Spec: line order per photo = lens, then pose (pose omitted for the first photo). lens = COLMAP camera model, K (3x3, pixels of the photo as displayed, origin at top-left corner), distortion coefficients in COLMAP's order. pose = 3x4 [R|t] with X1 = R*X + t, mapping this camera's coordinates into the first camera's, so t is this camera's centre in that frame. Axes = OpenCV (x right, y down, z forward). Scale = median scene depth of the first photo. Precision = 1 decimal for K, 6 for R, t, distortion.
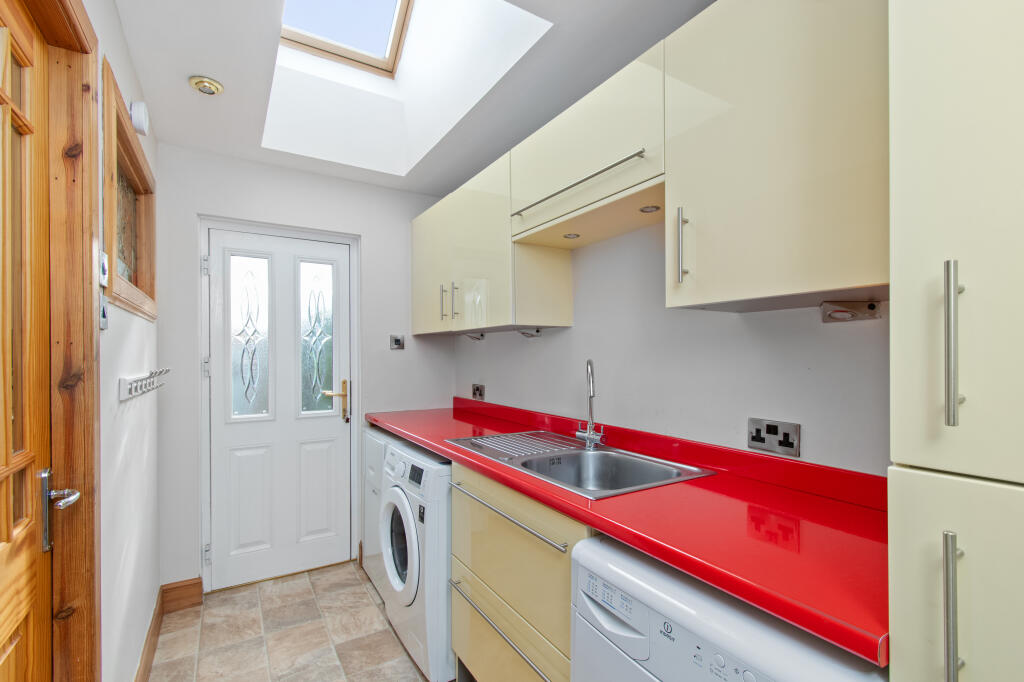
lens RADIAL K [[465.7, 0, 512.2], [0, 465.7, 351.0], [0, 0, 1]] dist [-0.001244, 0.000286]
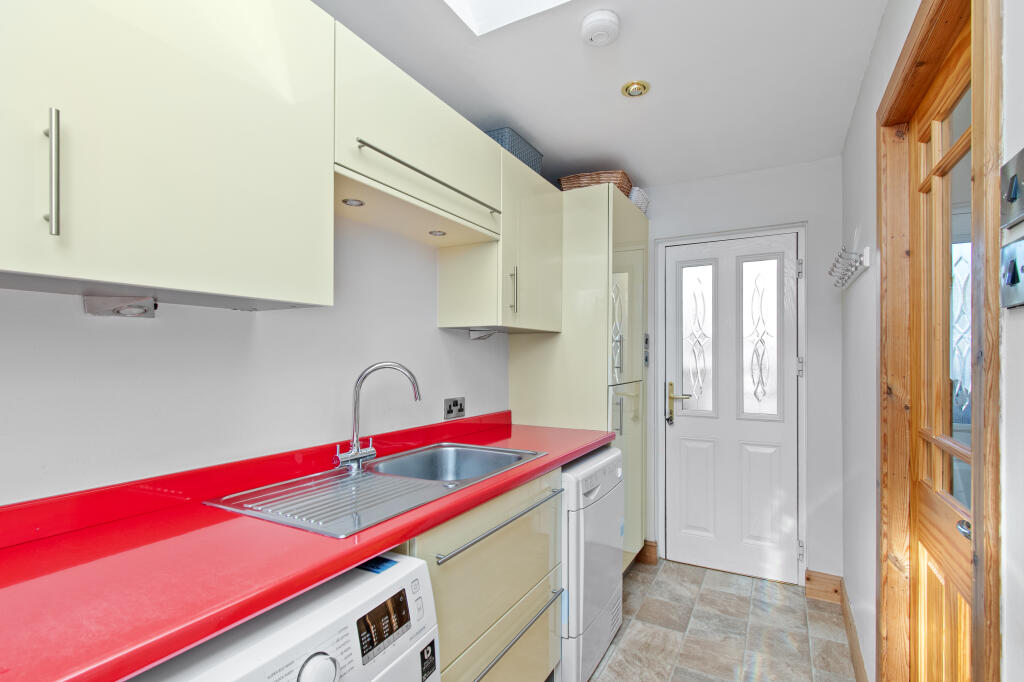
lens RADIAL K [[465.7, 0, 532.2], [0, 465.7, 356.2], [0, 0, 1]] dist [-0.001244, 0.000286]
pose [[-0.503318, -0.000613, 0.864101, -0.971423], [-0.011016, 0.999923, -0.005707, 0.011766], [-0.864031, -0.012391, -0.503286, 1.594398]]
